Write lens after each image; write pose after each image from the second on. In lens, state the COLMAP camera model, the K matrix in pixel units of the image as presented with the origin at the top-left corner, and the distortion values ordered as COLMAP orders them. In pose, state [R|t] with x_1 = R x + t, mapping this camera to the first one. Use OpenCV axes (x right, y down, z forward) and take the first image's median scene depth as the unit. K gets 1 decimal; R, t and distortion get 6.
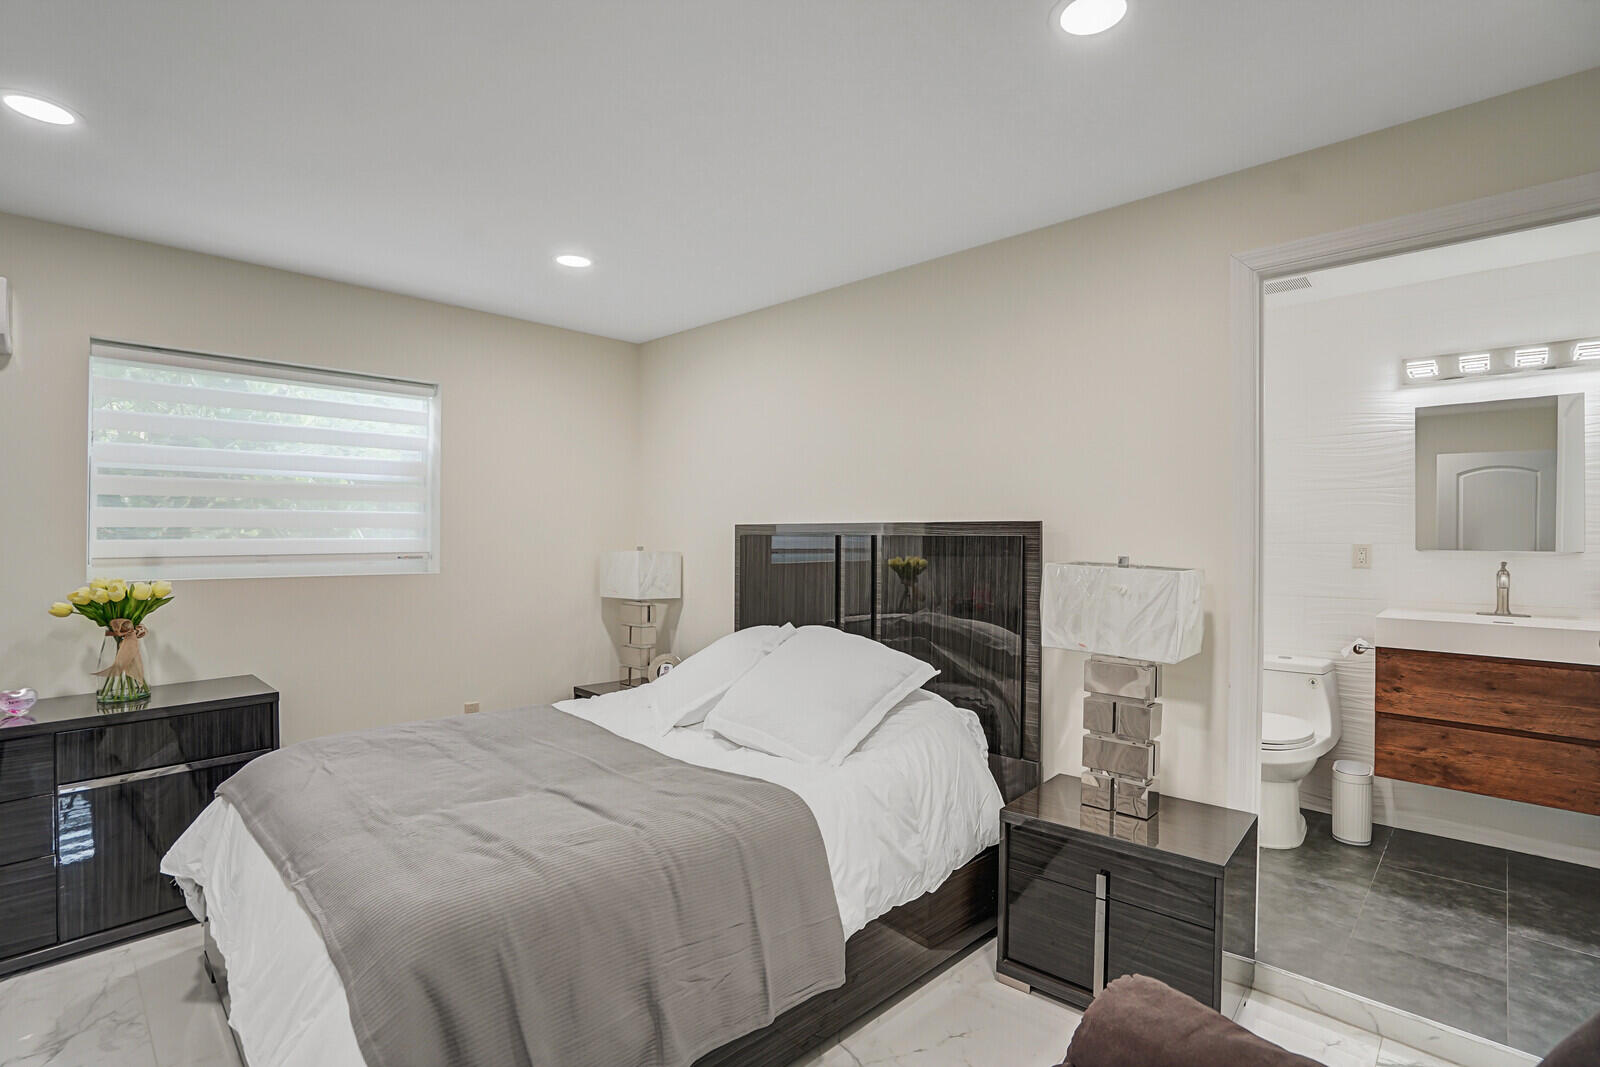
lens RADIAL K [[750.7, 0, 795.9], [0, 750.7, 530.3], [0, 0, 1]] dist [-0.014469, 0.002192]
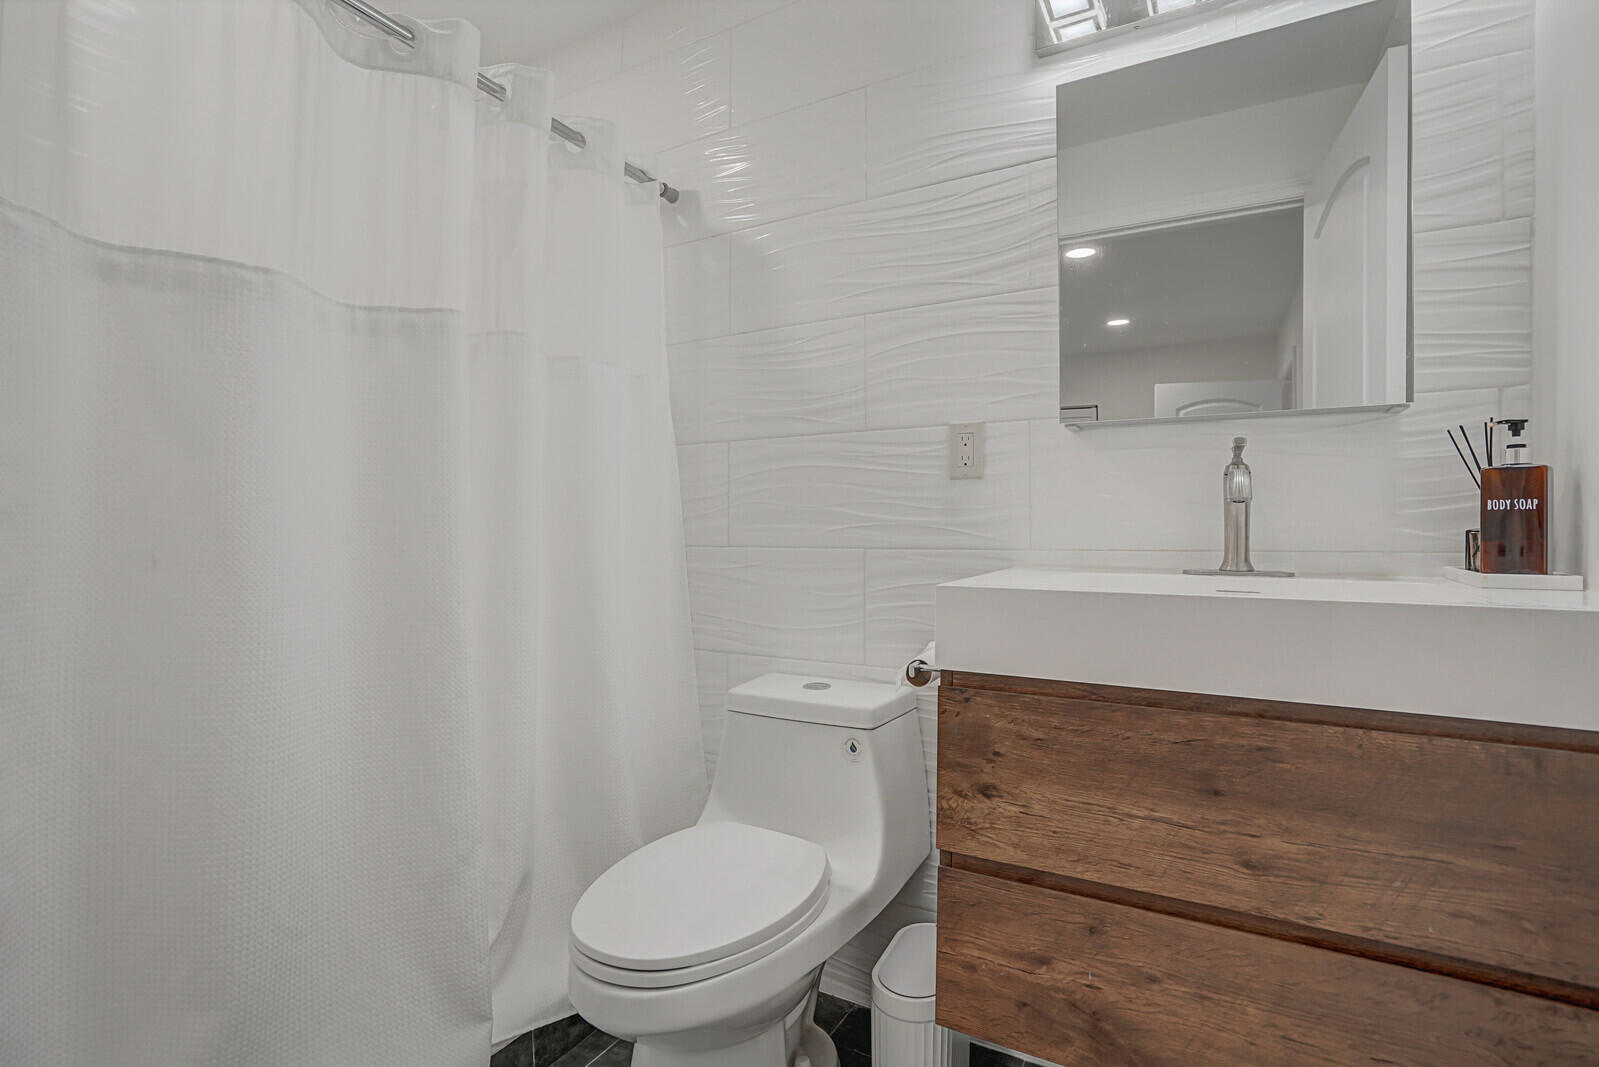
lens RADIAL K [[750.3, 0, 802.5], [0, 750.3, 535.8], [0, 0, 1]] dist [-0.014469, 0.002192]
pose [[0.966351, -0.009586, 0.257048, 0.639422], [0.003213, 0.999677, 0.025198, 0.084808], [-0.257207, -0.023524, 0.966070, 0.688268]]
